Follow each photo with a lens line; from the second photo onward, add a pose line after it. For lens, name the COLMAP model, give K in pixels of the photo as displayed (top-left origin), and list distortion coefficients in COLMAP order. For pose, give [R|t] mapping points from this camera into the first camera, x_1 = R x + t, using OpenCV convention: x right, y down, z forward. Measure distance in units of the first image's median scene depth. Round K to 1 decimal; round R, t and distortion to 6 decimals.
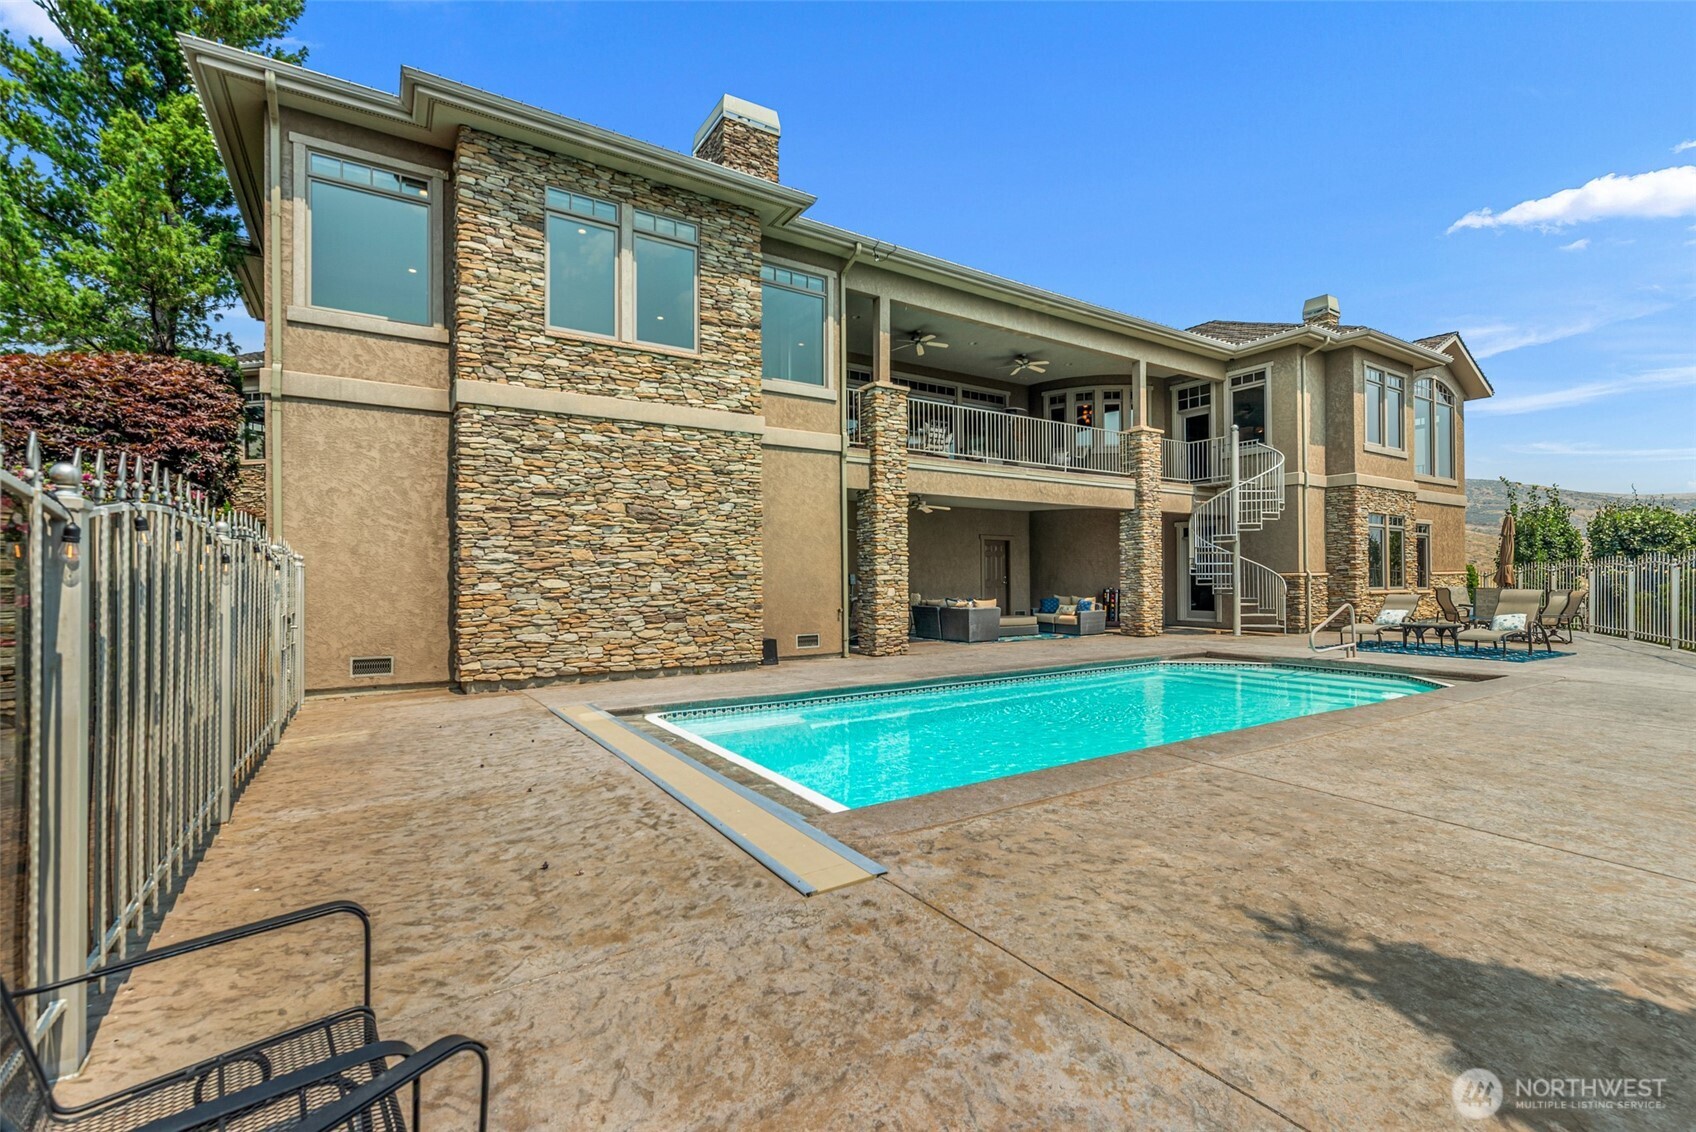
lens RADIAL K [[741.0, 0, 846.5], [0, 741.0, 576.7], [0, 0, 1]] dist [0.001333, 0.000063]
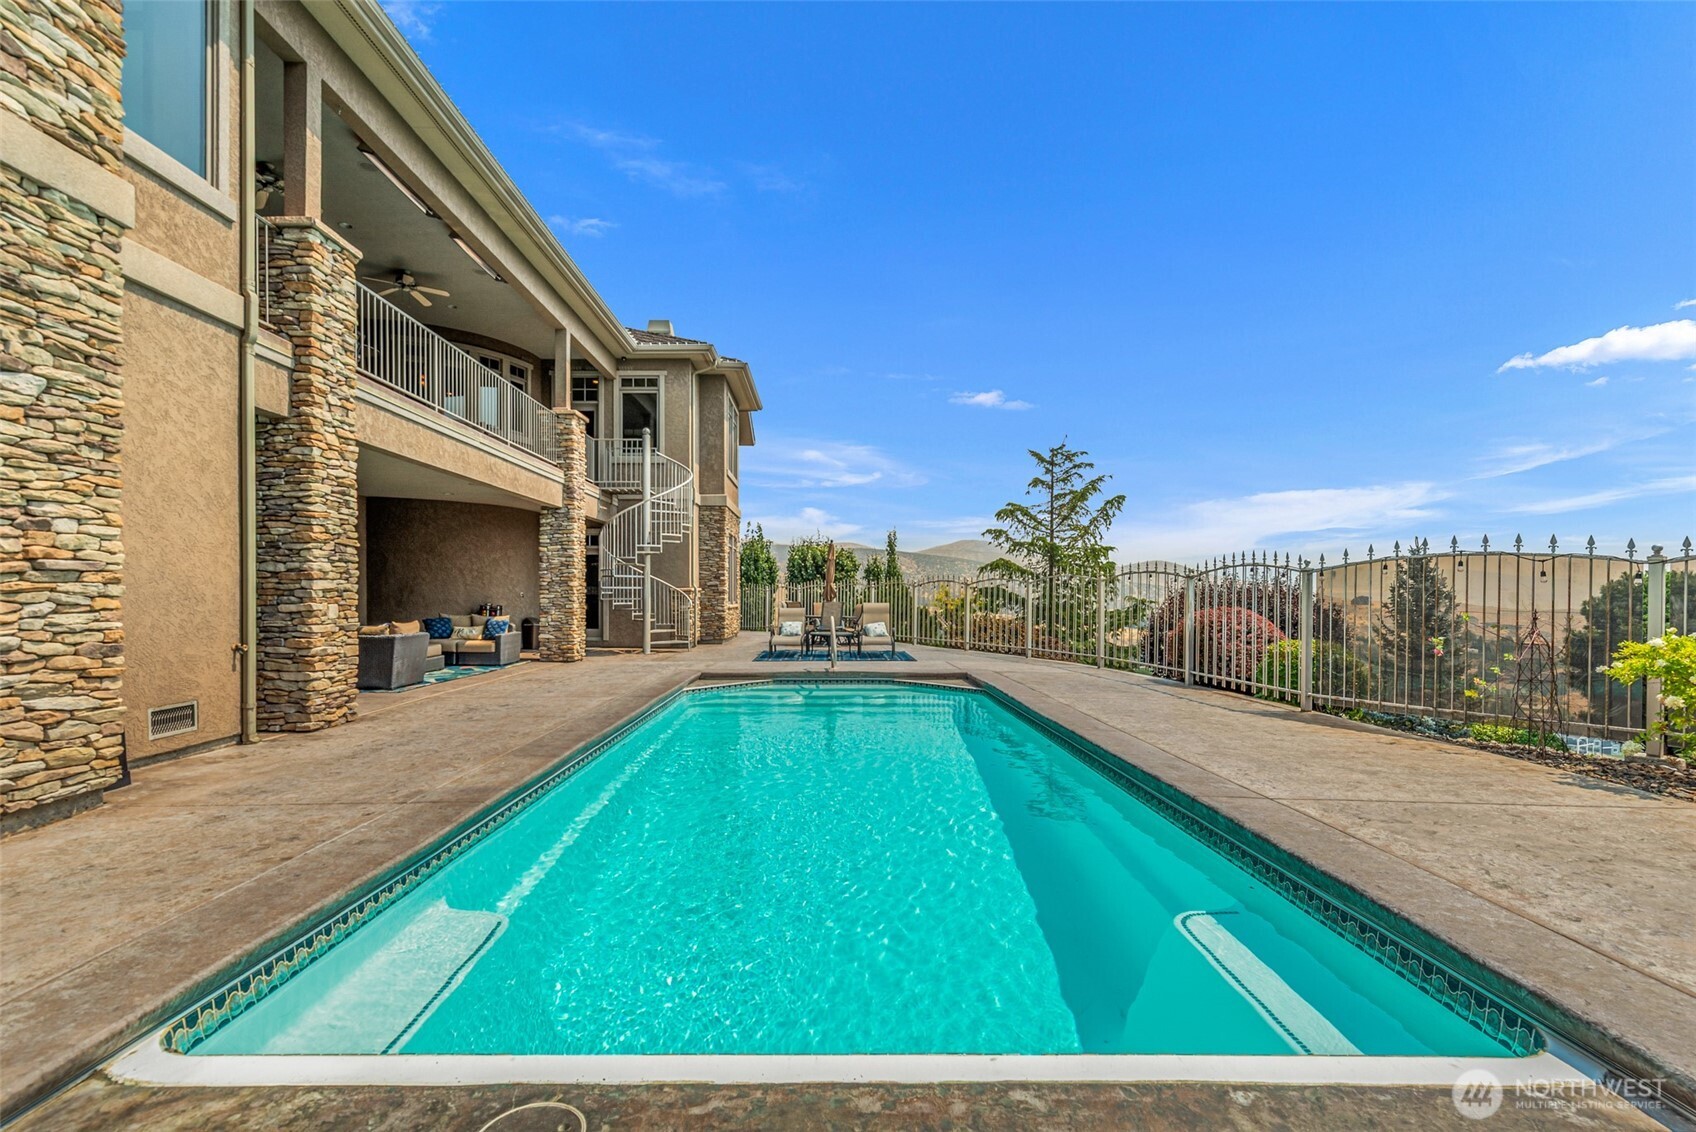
lens RADIAL K [[766.0, 0, 840.7], [0, 766.0, 598.5], [0, 0, 1]] dist [-0.001104, -0.000020]
pose [[0.536294, 0.001521, 0.844030, -0.218026], [-0.007524, 0.999967, 0.002979, 0.006716], [-0.843998, -0.007949, 0.536288, 0.374649]]
